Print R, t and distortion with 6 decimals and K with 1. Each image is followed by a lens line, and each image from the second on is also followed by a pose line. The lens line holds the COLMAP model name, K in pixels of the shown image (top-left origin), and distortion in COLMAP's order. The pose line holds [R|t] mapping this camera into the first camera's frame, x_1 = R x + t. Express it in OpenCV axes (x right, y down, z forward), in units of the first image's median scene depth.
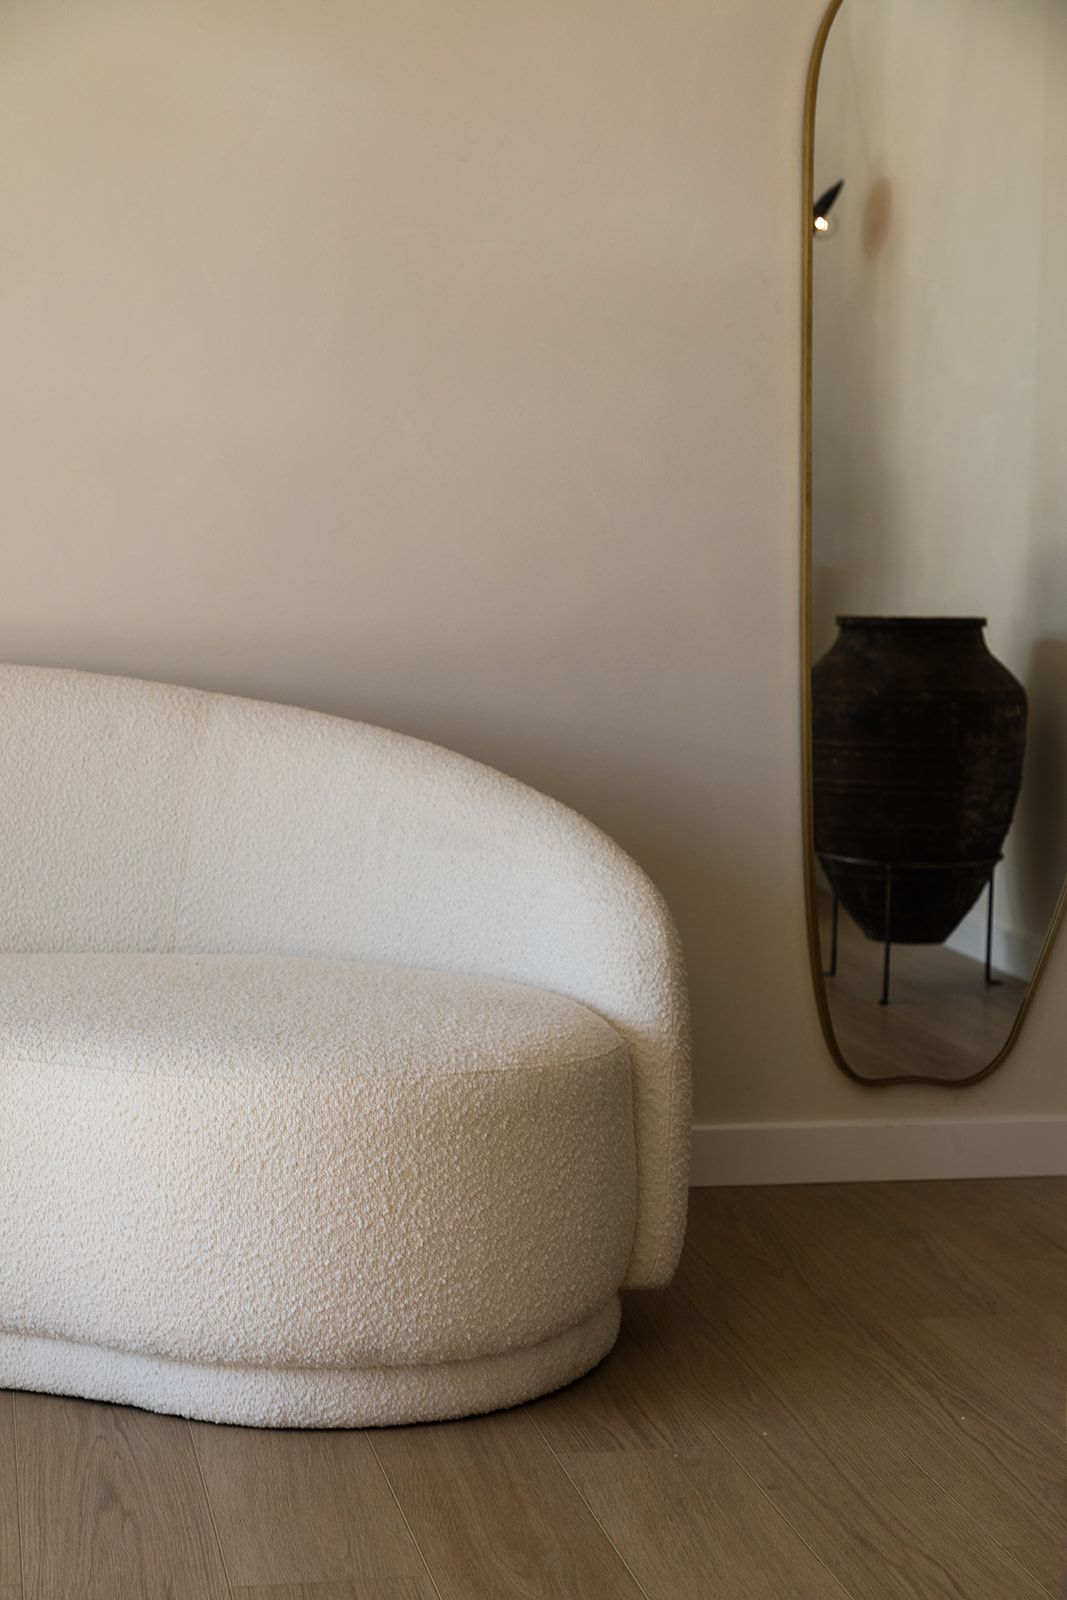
lens RADIAL K [[2838.8, 0, 541.3], [0, 2838.8, 796.3], [0, 0, 1]] dist [-0.012108, 0.000000]
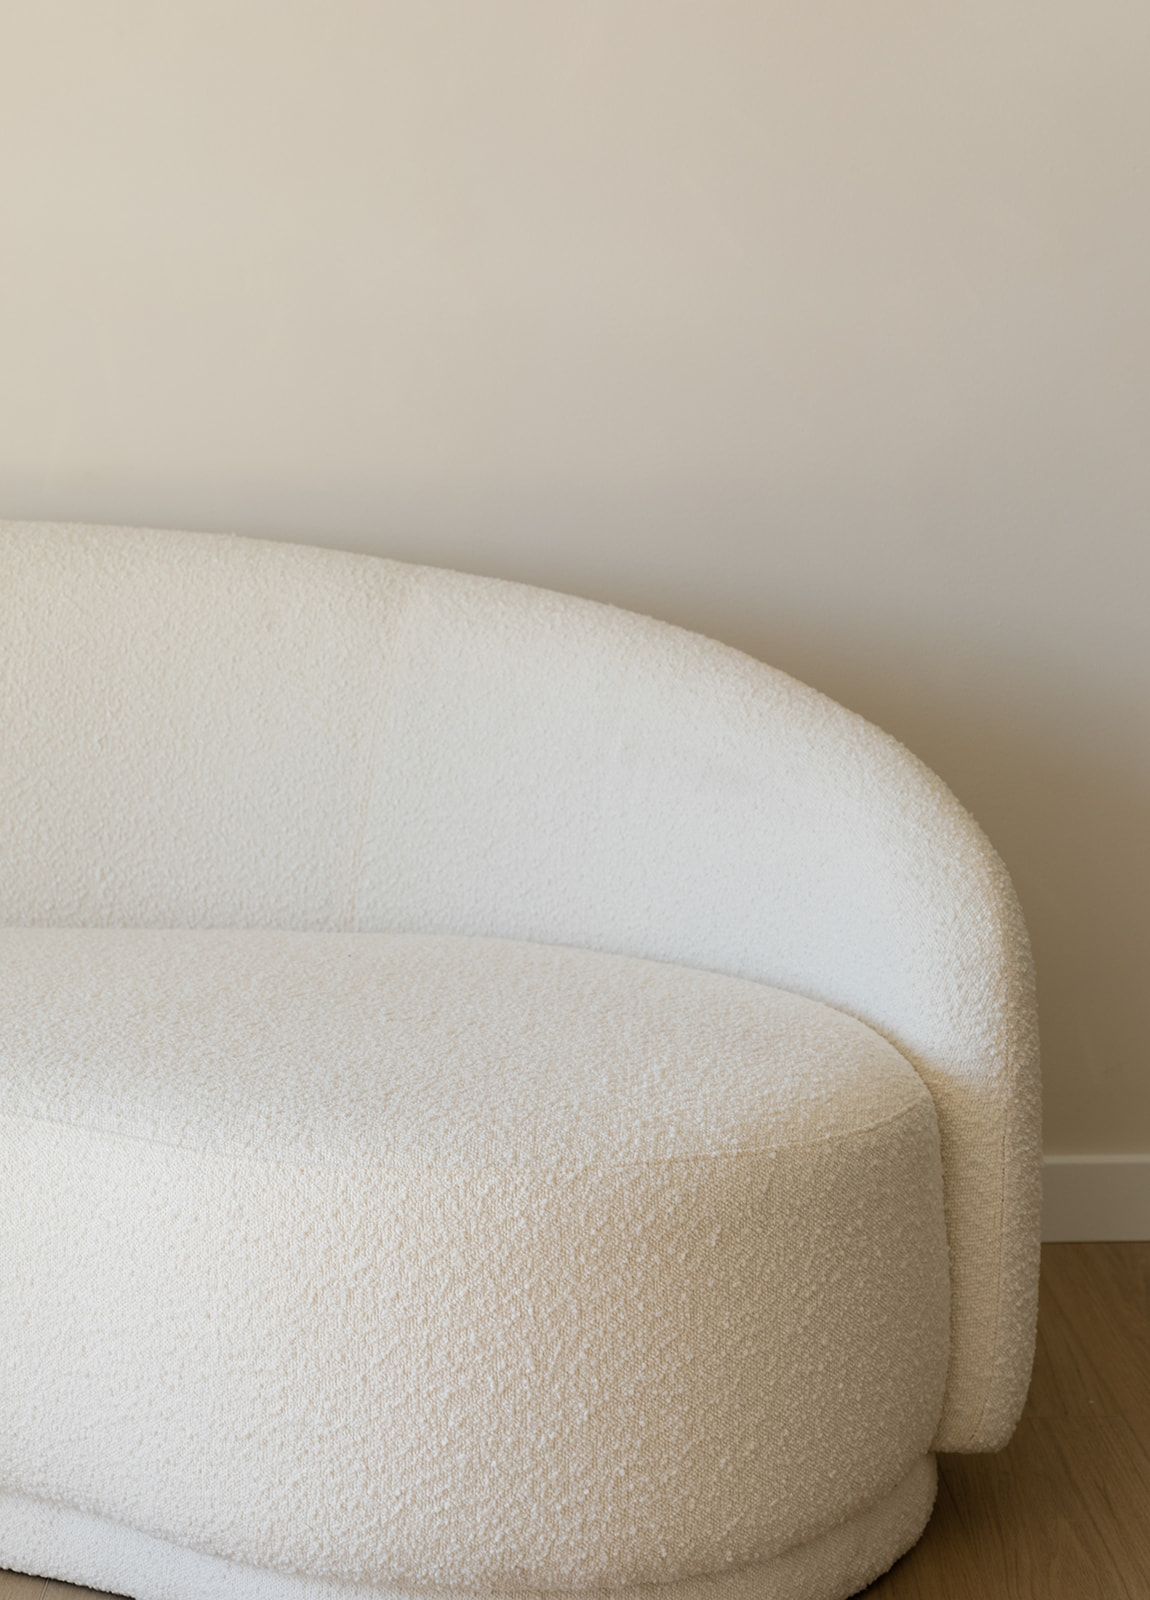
lens RADIAL K [[3164.5, 0, 573.2], [0, 3164.5, 674.4], [0, 0, 1]] dist [0.009068, 0.000000]
pose [[0.984325, -0.002025, -0.176352, 0.084560], [0.005993, 0.999741, 0.021971, -0.032756], [0.176262, -0.022684, 0.984082, 0.262746]]
